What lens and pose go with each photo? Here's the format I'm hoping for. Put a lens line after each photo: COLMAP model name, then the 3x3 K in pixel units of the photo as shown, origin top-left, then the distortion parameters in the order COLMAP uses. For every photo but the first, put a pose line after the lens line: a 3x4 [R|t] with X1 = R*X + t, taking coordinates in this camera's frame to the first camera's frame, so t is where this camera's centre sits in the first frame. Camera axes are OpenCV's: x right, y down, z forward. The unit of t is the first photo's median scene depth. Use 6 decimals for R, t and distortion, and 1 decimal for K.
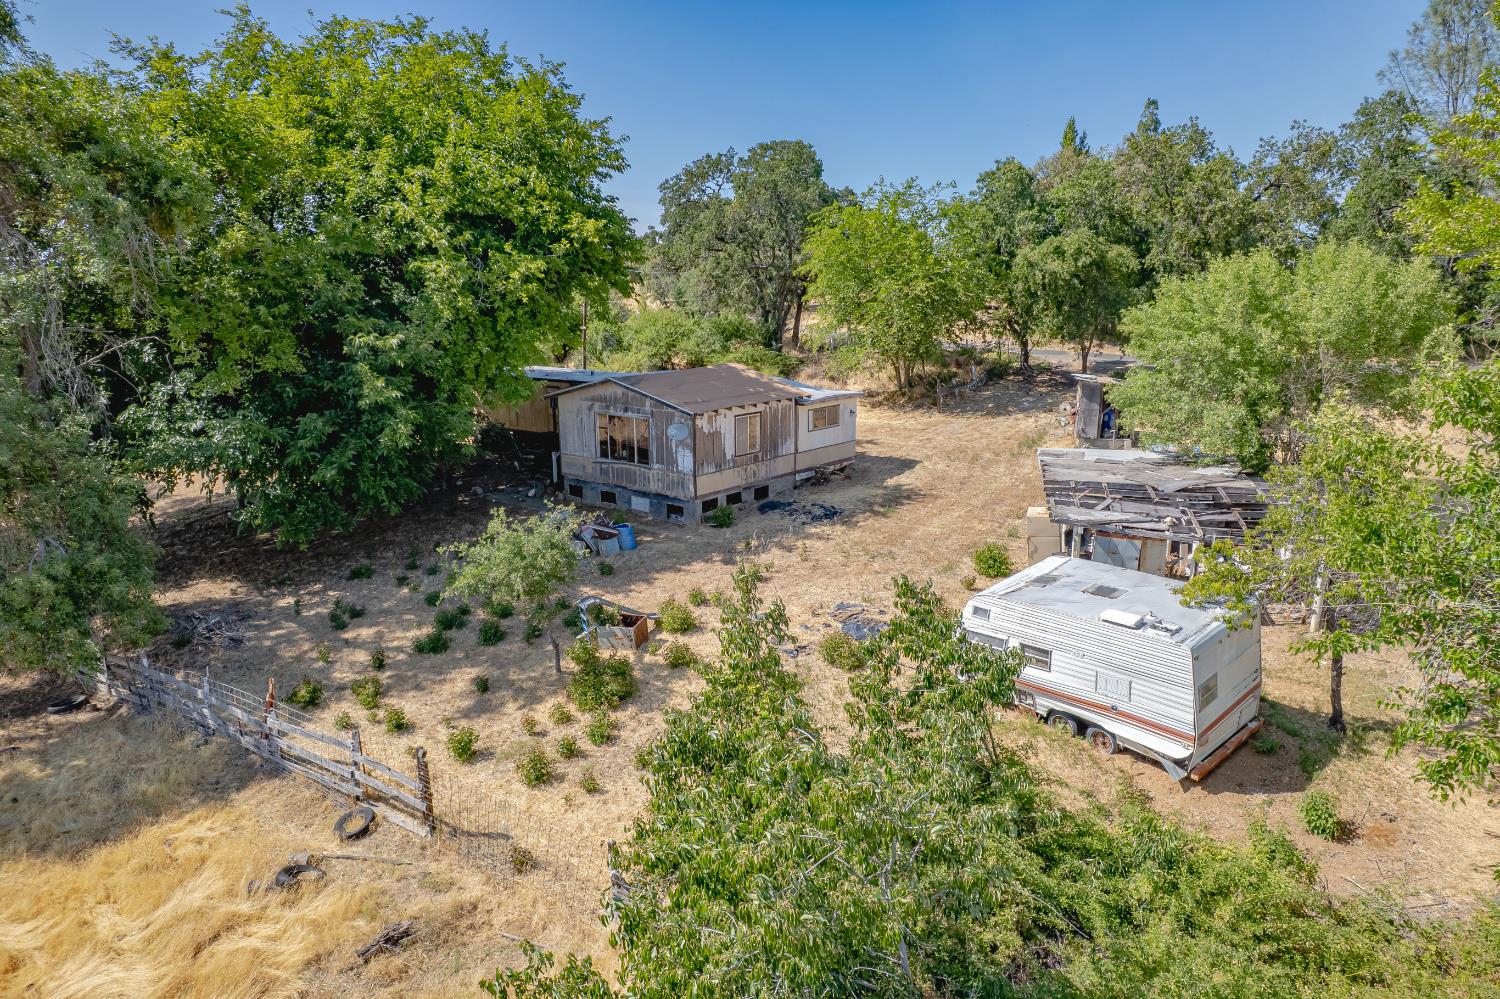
lens RADIAL K [[960.3, 0, 739.2], [0, 960.3, 497.9], [0, 0, 1]] dist [-0.075783, 0.064259]
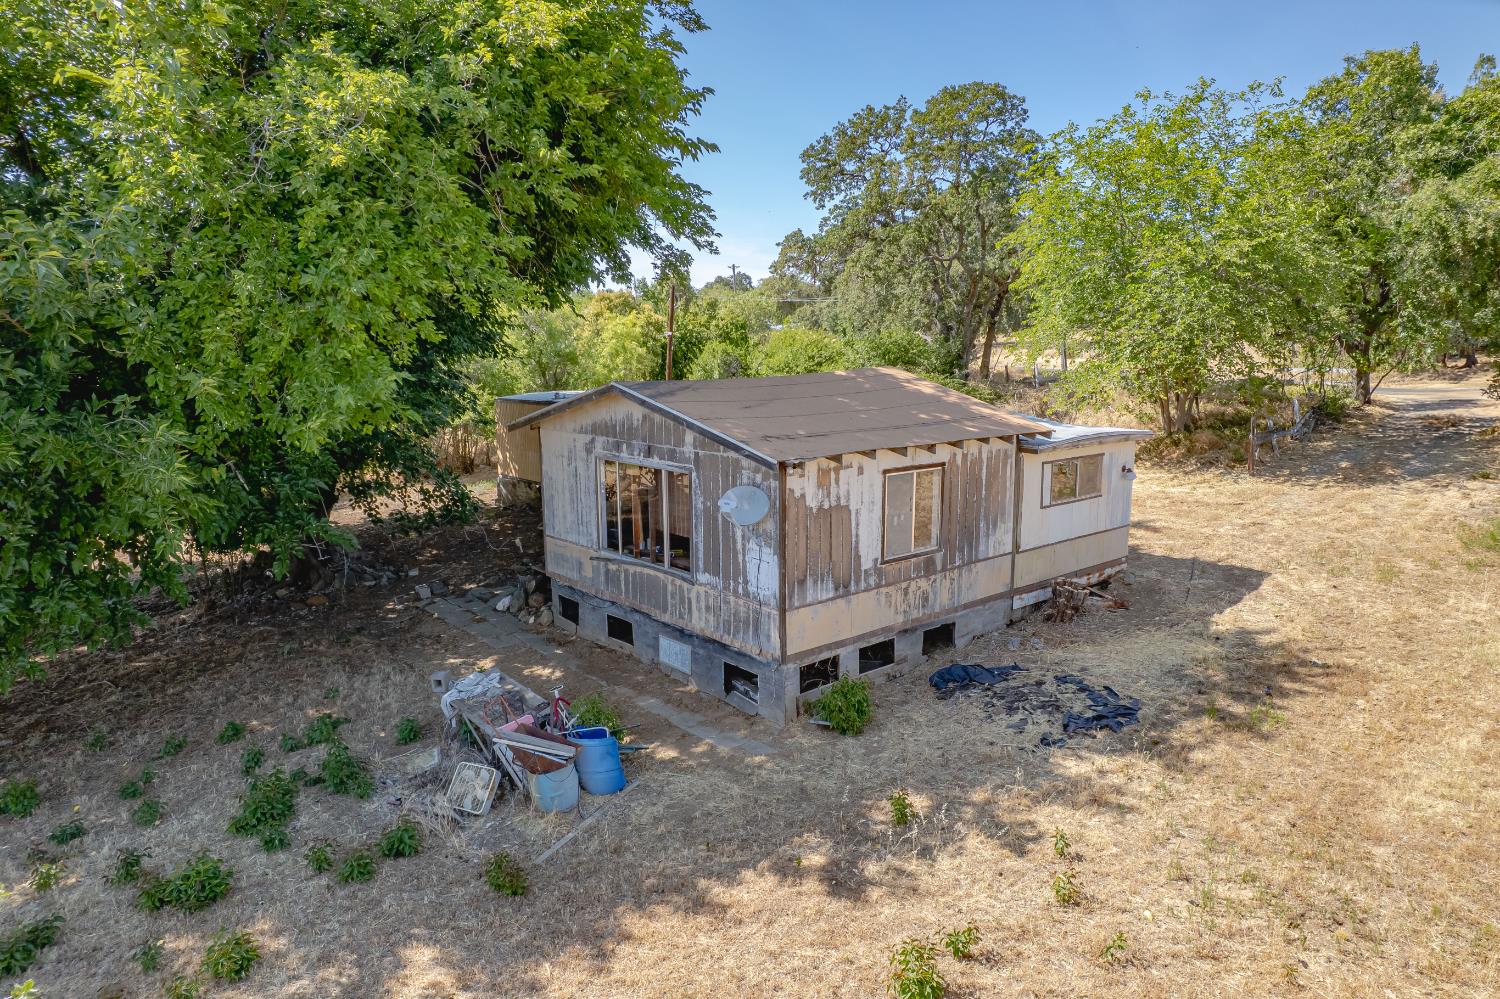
lens RADIAL K [[960.3, 0, 739.2], [0, 960.3, 497.9], [0, 0, 1]] dist [-0.075783, 0.064259]
pose [[0.984258, 0.029223, -0.174302, 0.006798], [-0.039109, 0.997799, -0.053558, -0.045151], [0.172354, 0.059532, 0.983235, 0.535648]]
